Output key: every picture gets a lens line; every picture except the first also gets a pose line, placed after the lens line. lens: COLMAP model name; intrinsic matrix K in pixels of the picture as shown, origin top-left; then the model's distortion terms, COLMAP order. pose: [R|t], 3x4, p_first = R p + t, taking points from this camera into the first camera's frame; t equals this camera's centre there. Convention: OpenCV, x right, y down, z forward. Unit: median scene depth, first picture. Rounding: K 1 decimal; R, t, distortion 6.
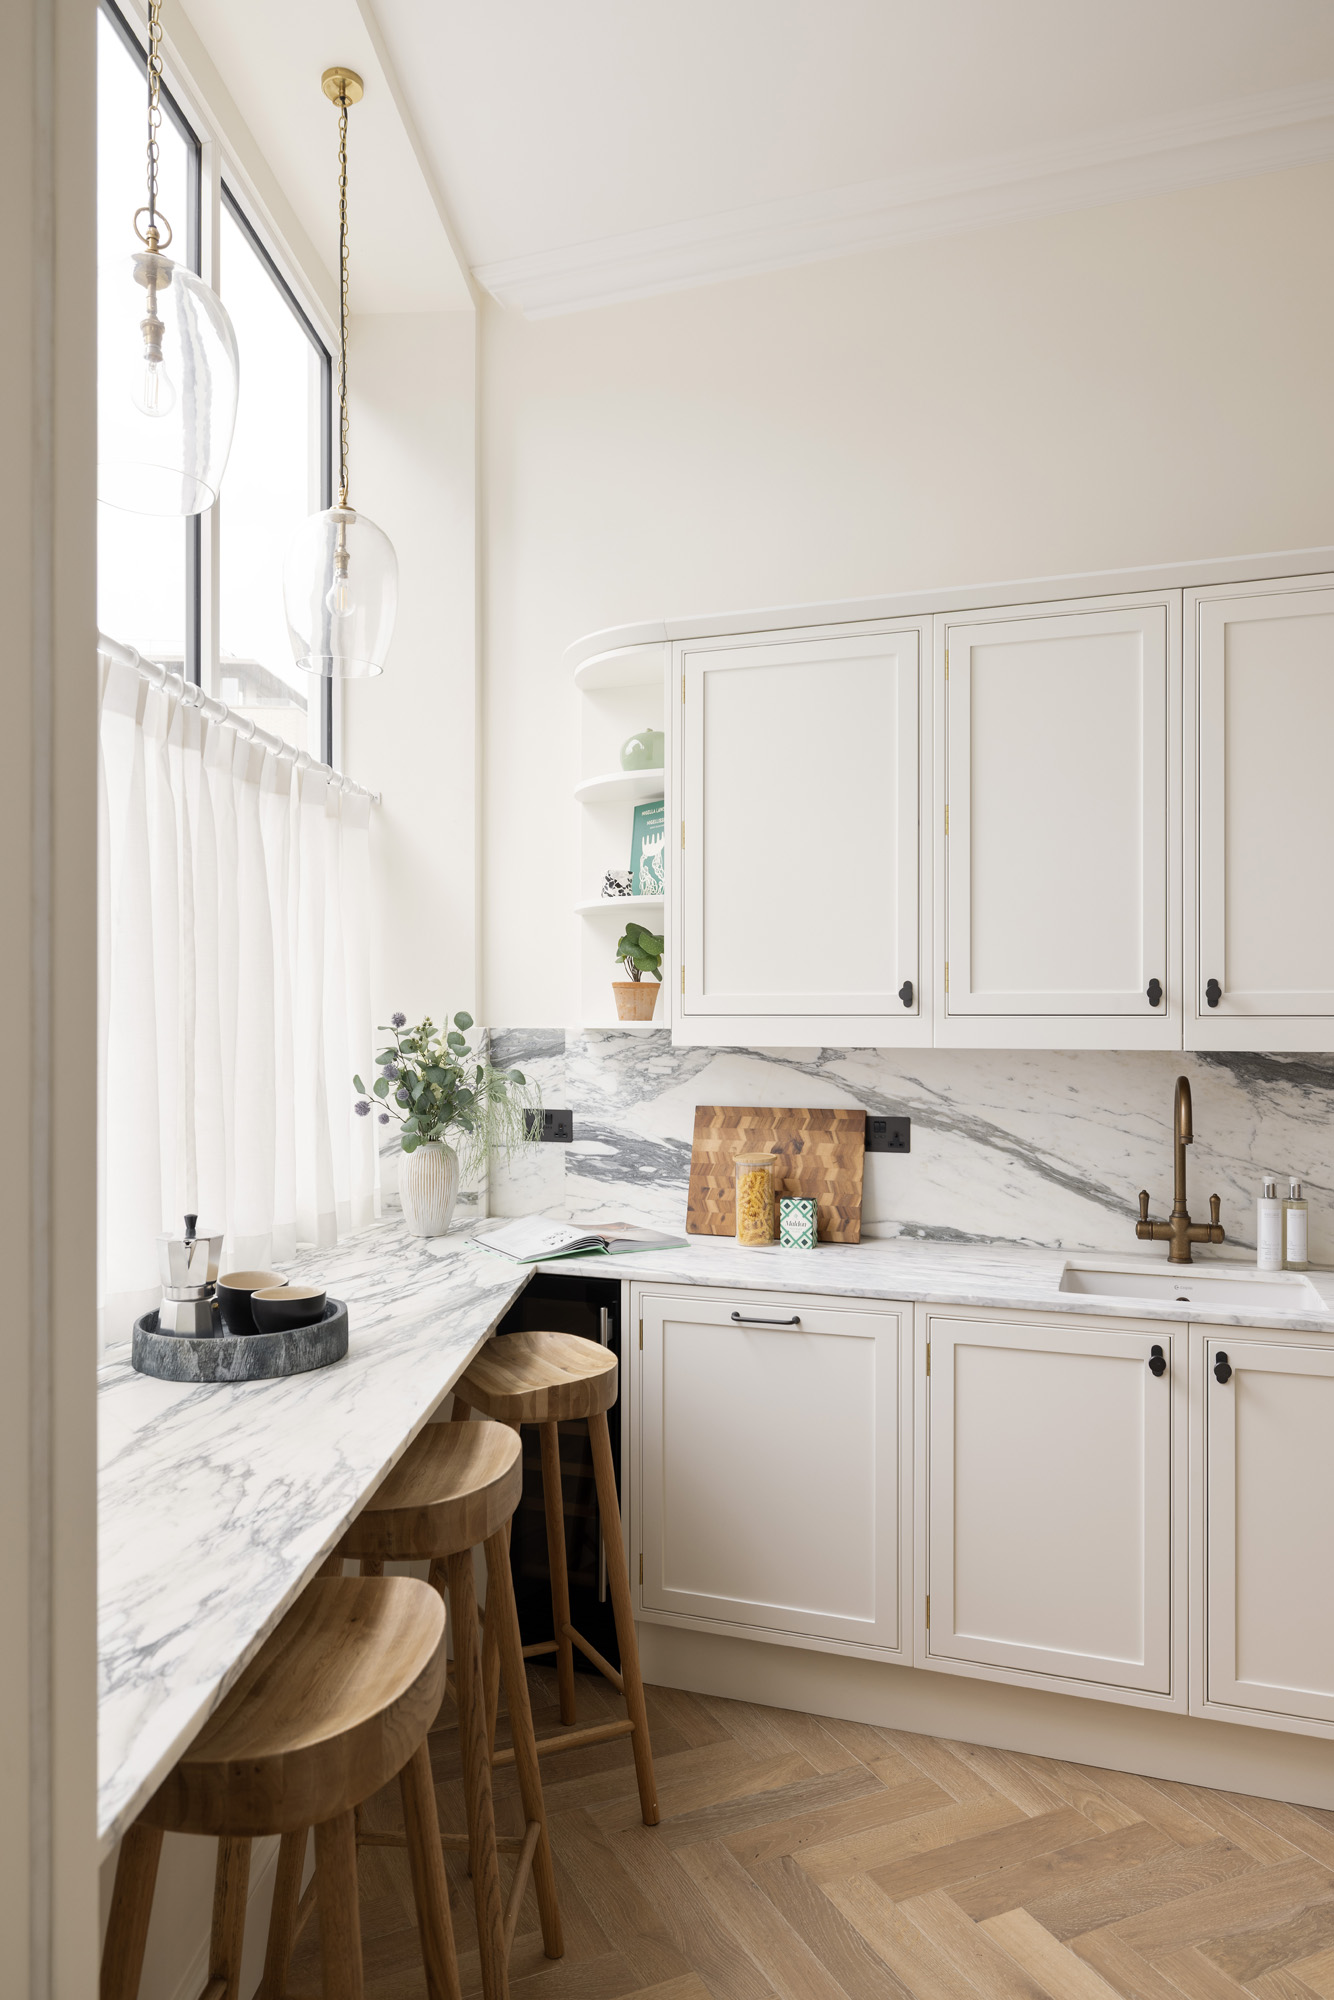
lens RADIAL K [[1331.7, 0, 665.5], [0, 1331.7, 1010.1], [0, 0, 1]] dist [0.002782, 0.040524]
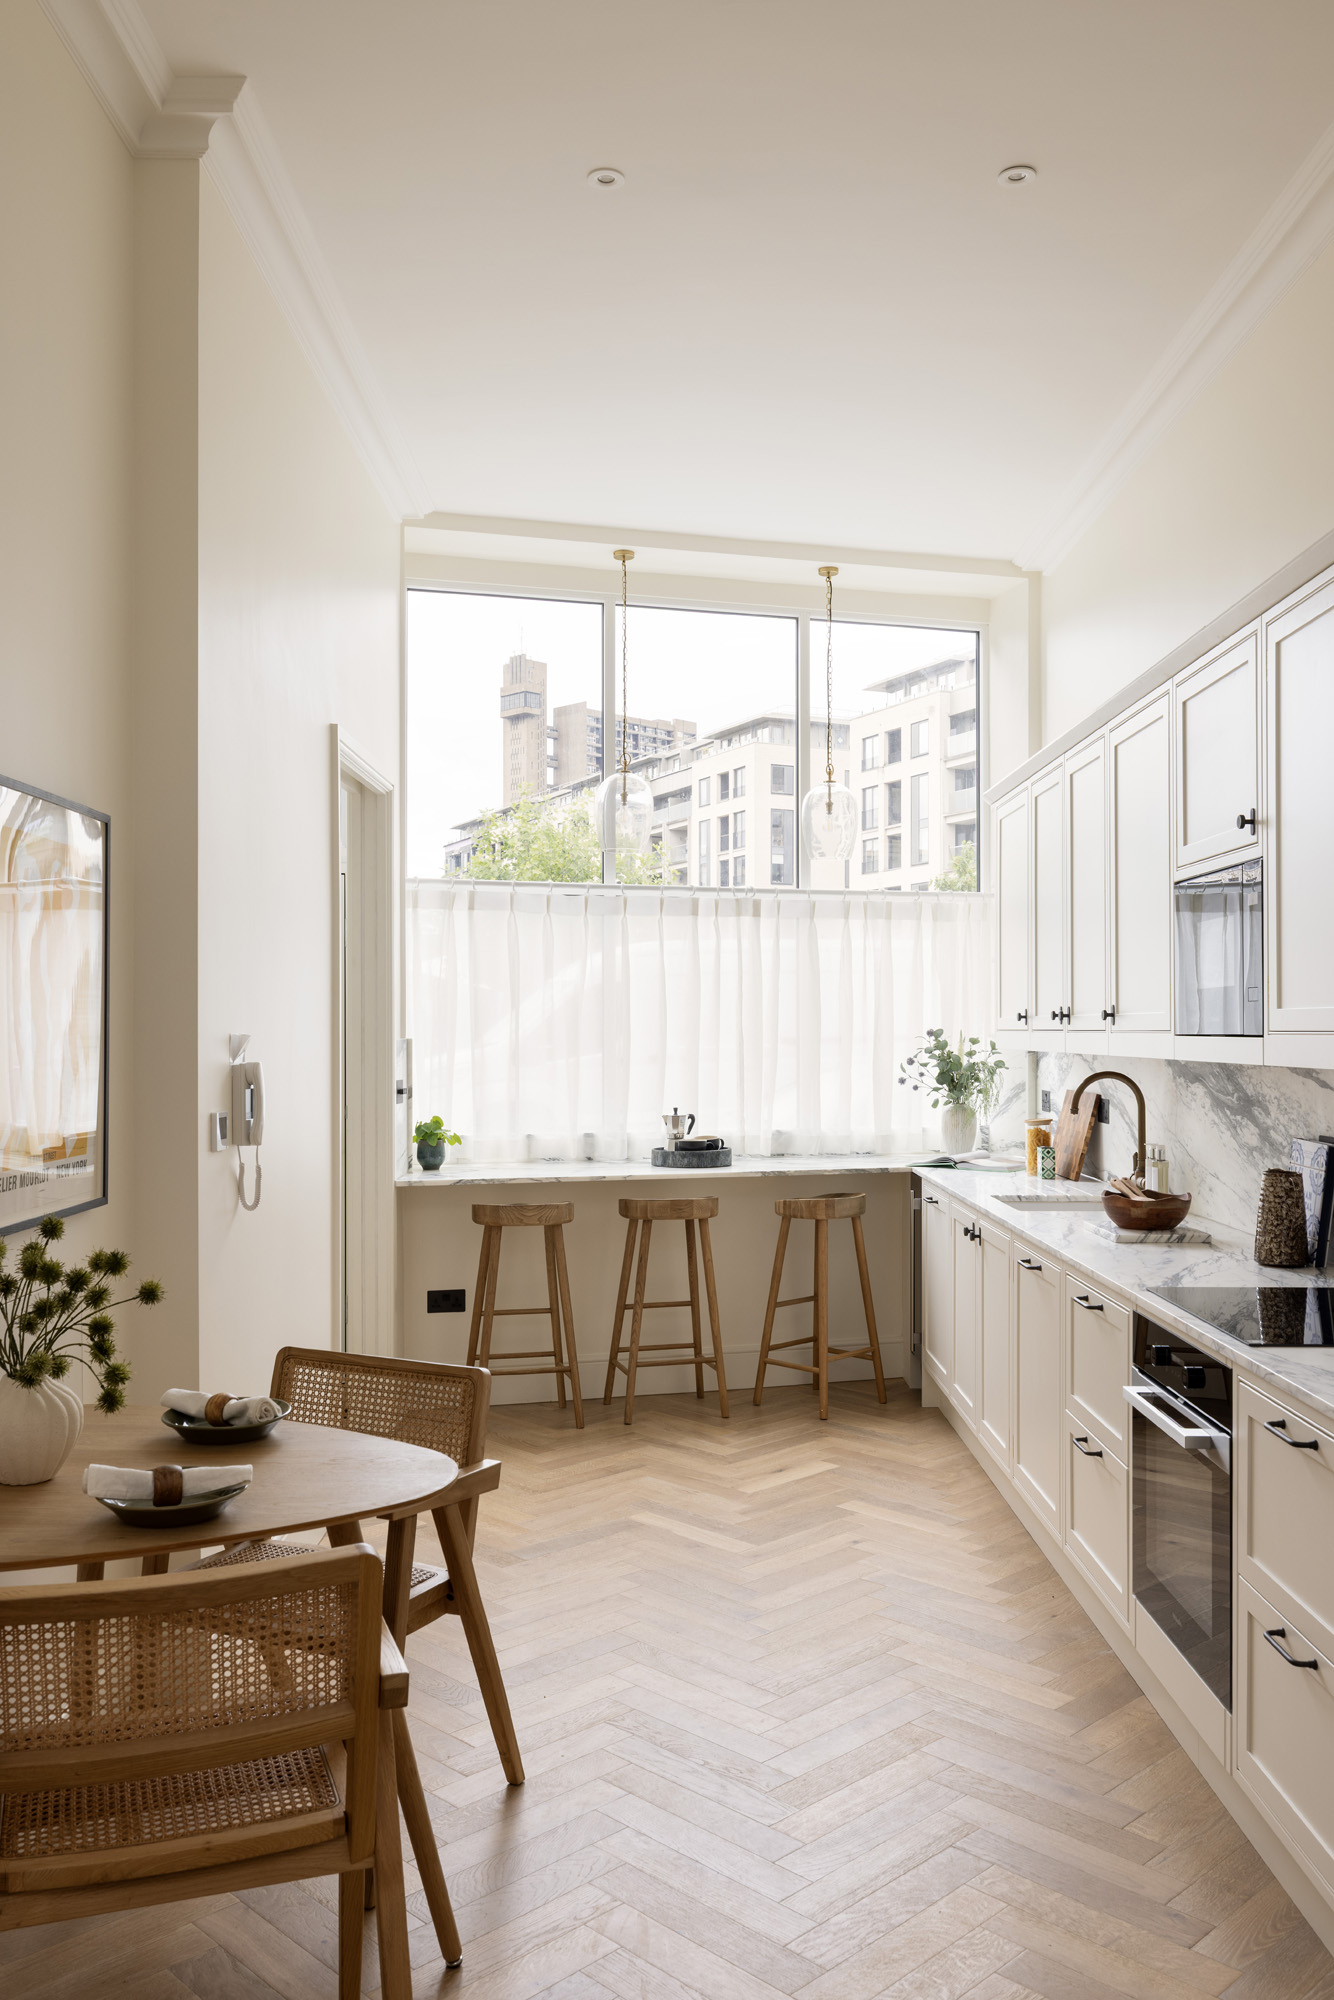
lens RADIAL K [[1617.2, 0, 667.0], [0, 1617.2, 1000.0], [0, 0, 1]] dist [-0.000550, 0.000092]
pose [[0.336737, -0.018204, -0.941423, 1.872139], [0.008276, 0.999832, -0.016373, -0.004131], [0.941562, -0.002278, 0.336831, -0.056850]]
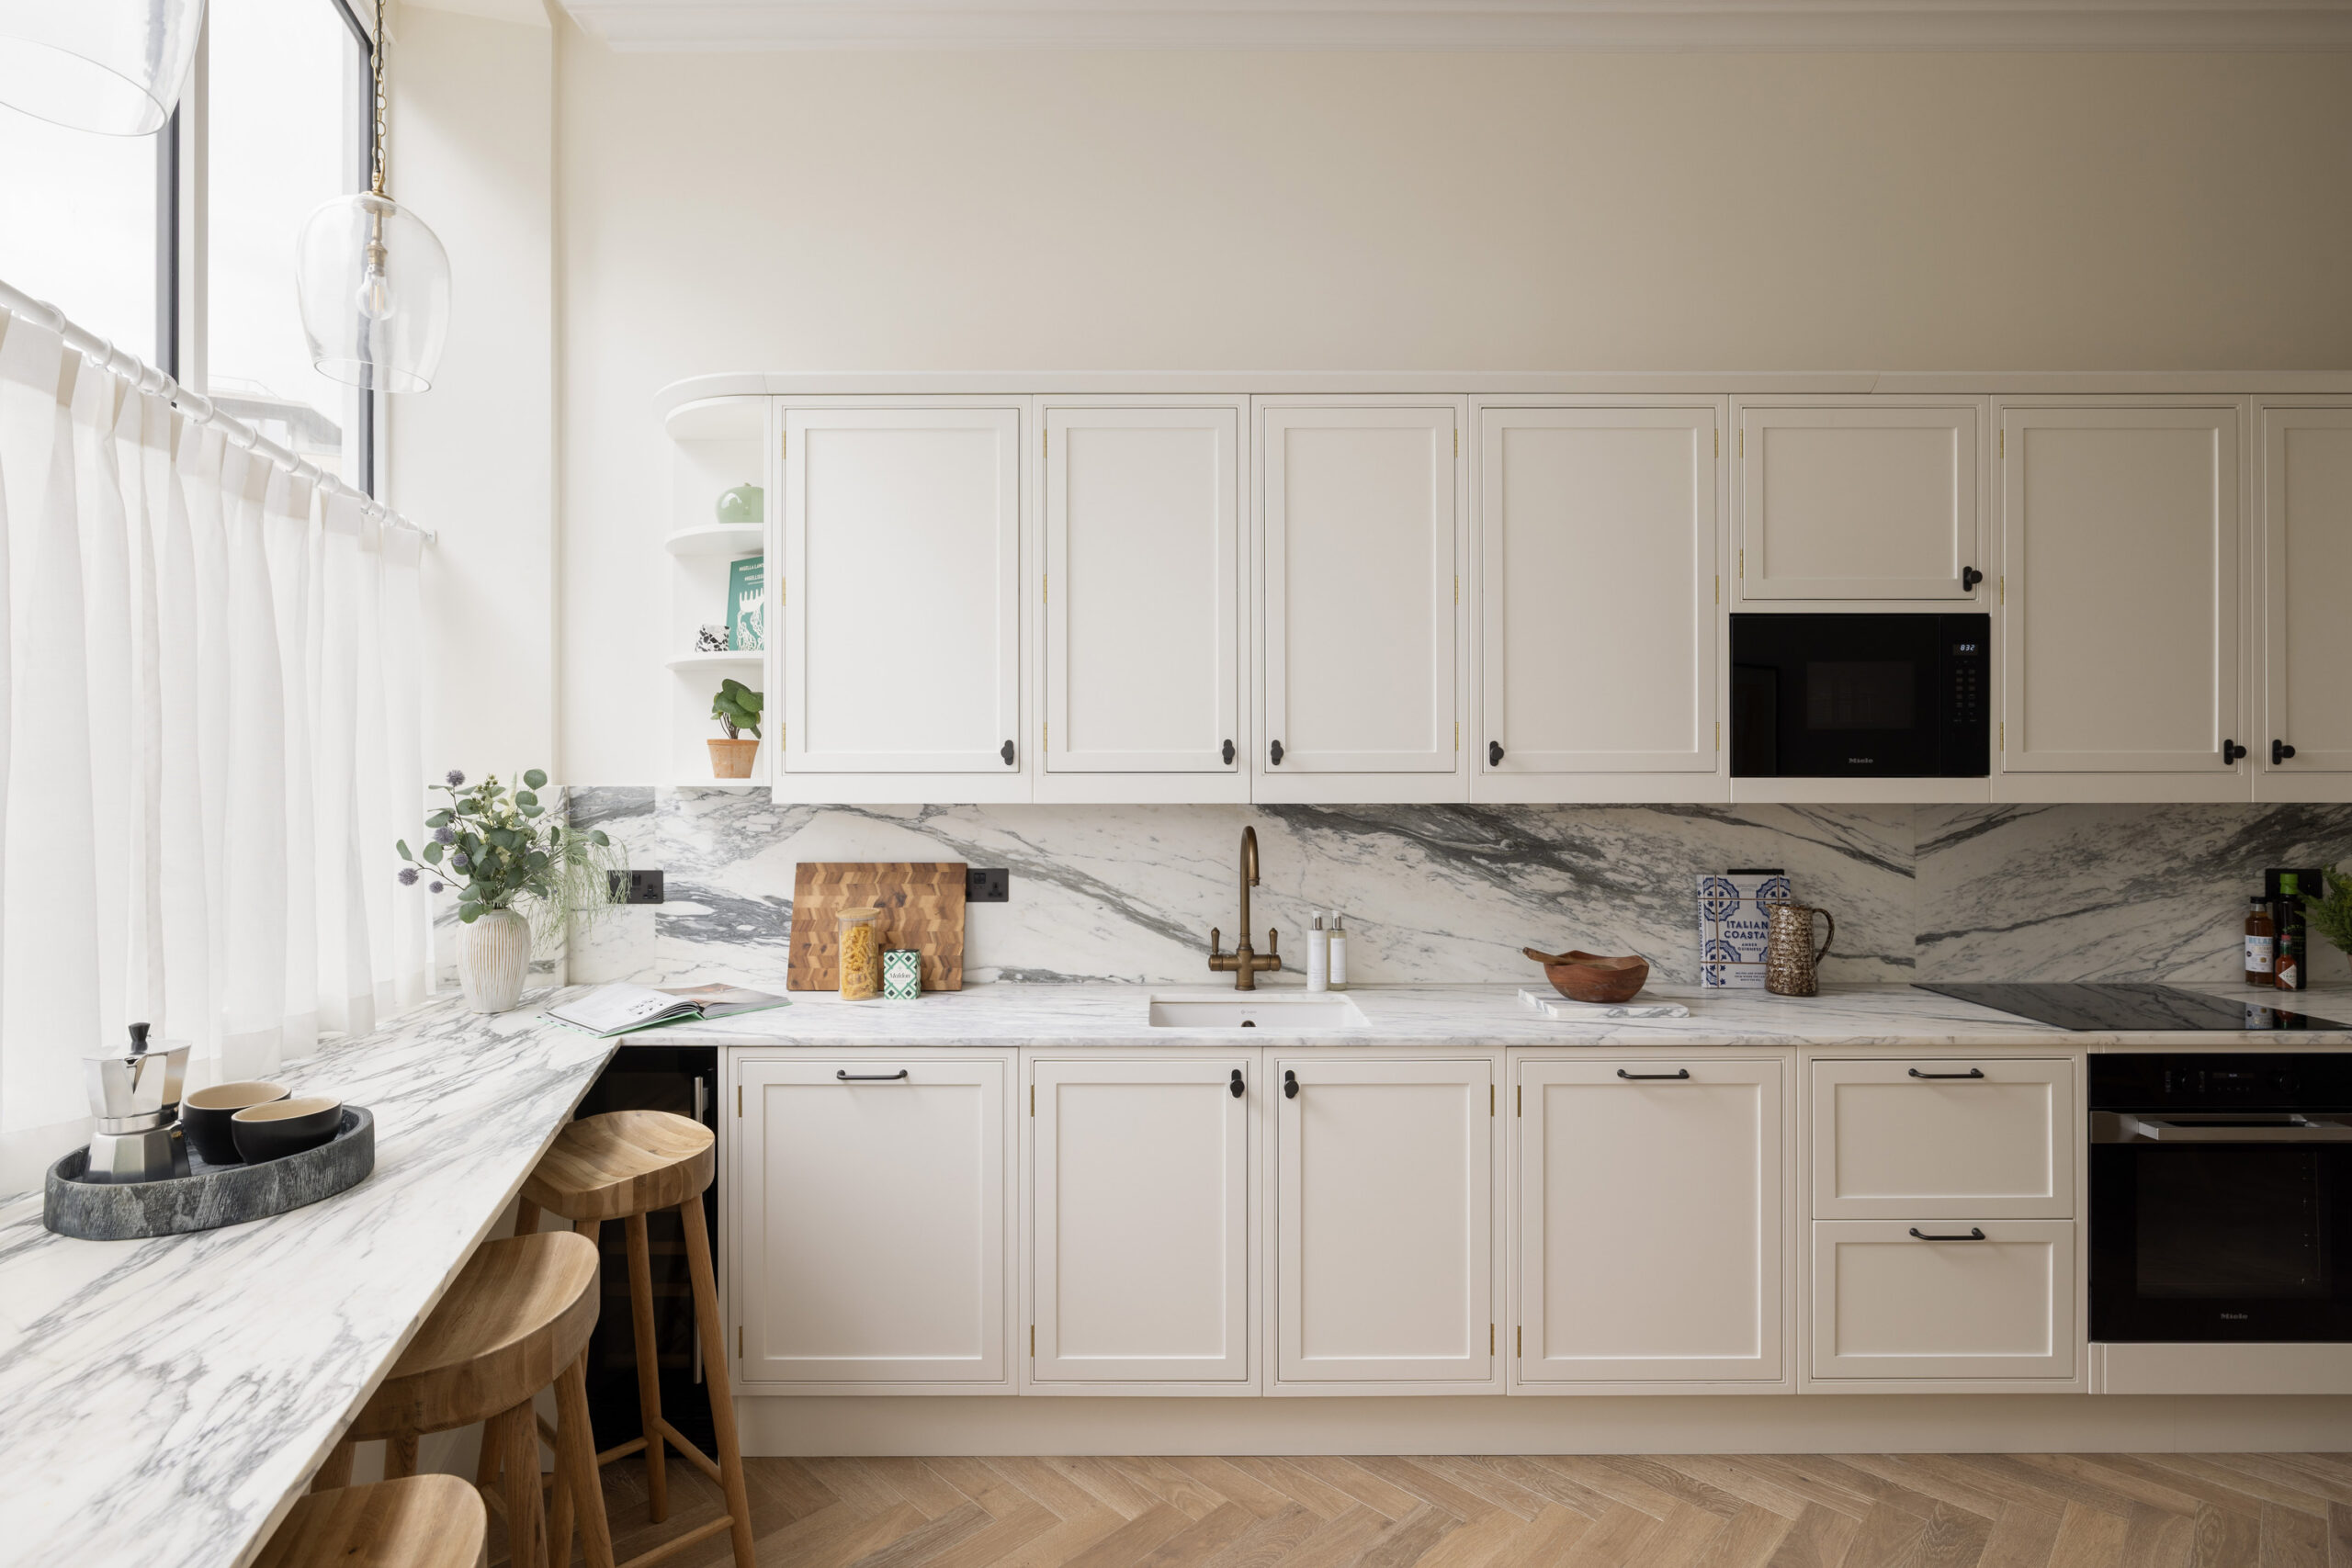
lens RADIAL K [[1150.7, 0, 1168.2], [0, 1150.7, 772.3], [0, 0, 1]] dist [-0.003124, 0.000860]
pose [[0.942045, -0.000812, 0.335487, -0.005156], [-0.000234, 0.999995, 0.003077, 0.000863], [-0.335488, -0.002977, 0.942040, 0.104259]]
